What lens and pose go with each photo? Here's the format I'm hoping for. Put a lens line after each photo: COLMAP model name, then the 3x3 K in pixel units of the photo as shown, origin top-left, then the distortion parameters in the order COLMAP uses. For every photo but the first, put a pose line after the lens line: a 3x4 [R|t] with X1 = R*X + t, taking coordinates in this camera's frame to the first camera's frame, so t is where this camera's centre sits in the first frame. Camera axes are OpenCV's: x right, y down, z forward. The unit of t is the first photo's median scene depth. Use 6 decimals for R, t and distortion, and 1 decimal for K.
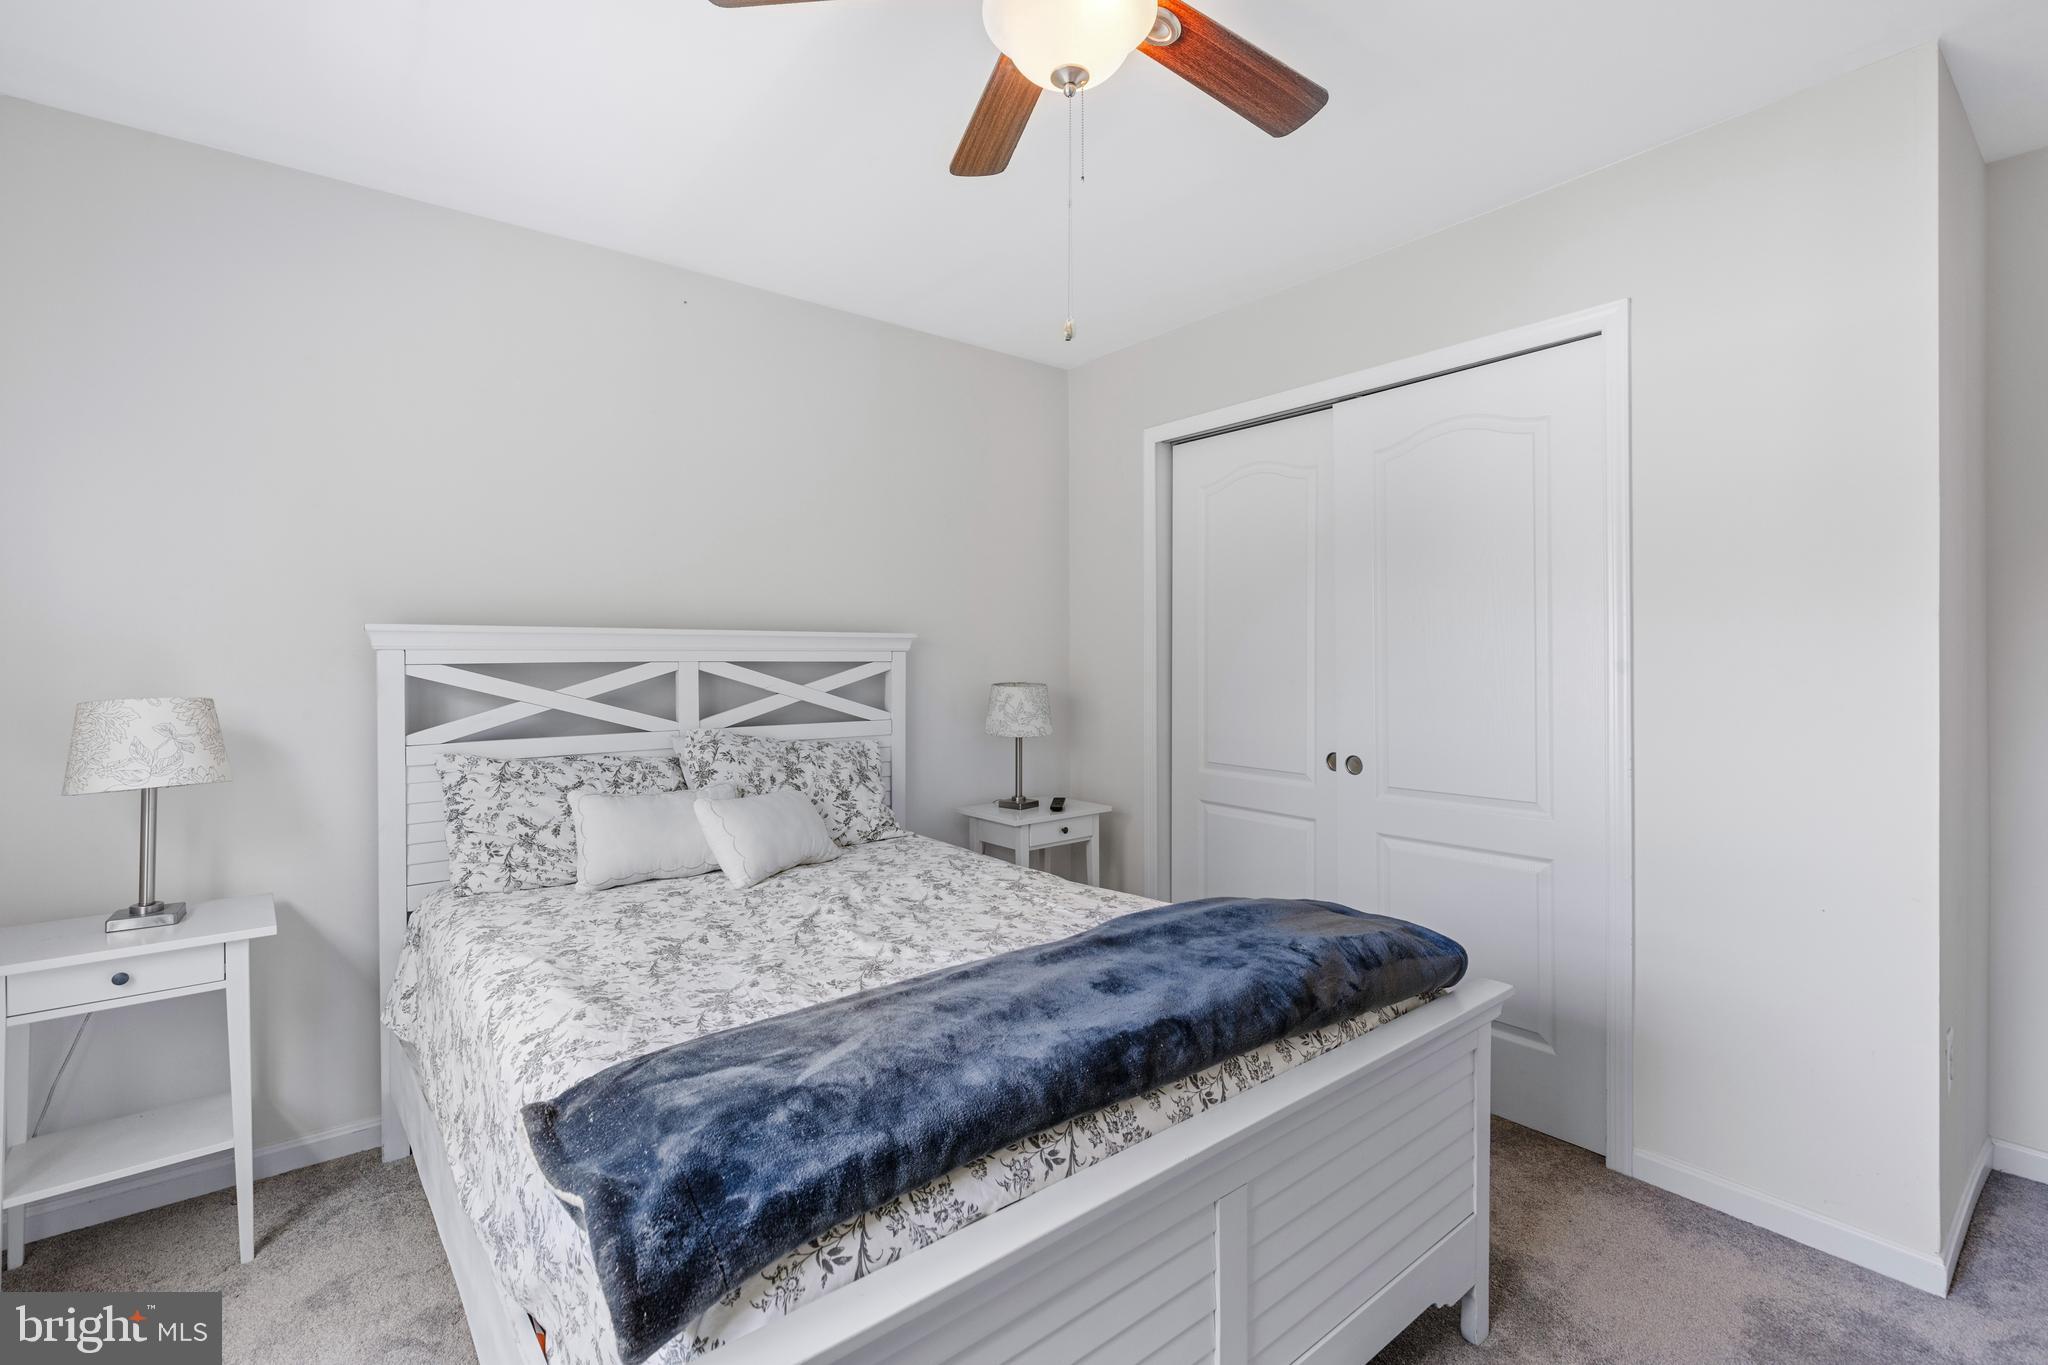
lens RADIAL K [[925.3, 0, 1018.8], [0, 925.3, 665.9], [0, 0, 1]] dist [0.005491, 0.000068]
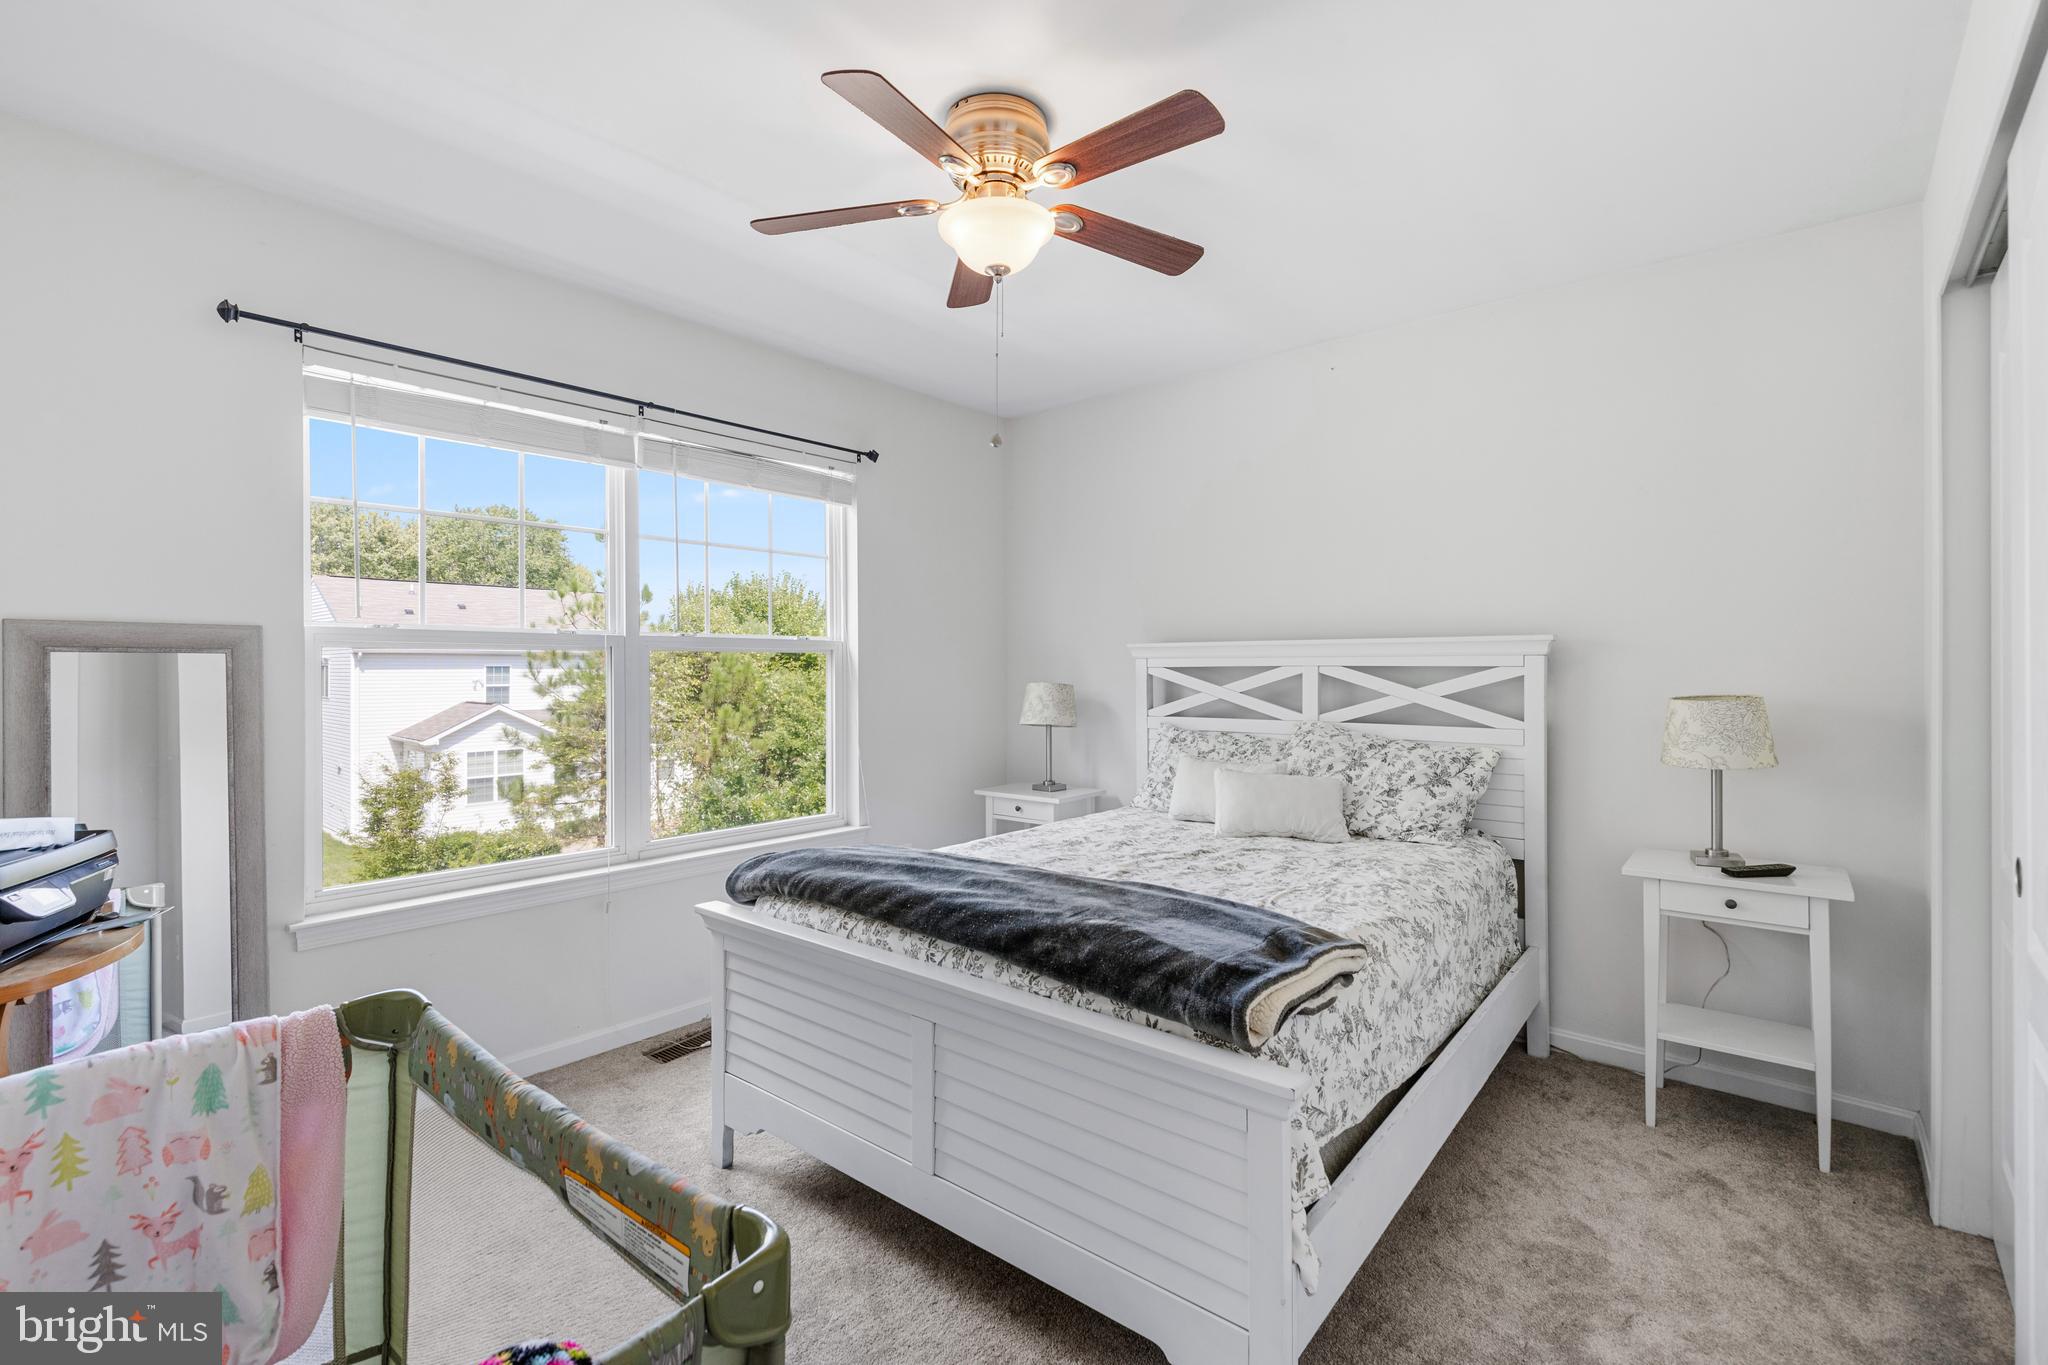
lens RADIAL K [[925.3, 0, 1021.1], [0, 925.3, 671.9], [0, 0, 1]] dist [0.005491, 0.000068]
pose [[0.182742, 0.009193, -0.983118, 0.929983], [-0.005241, 0.999951, 0.008376, -0.005676], [0.983147, 0.003622, 0.182781, 0.471426]]
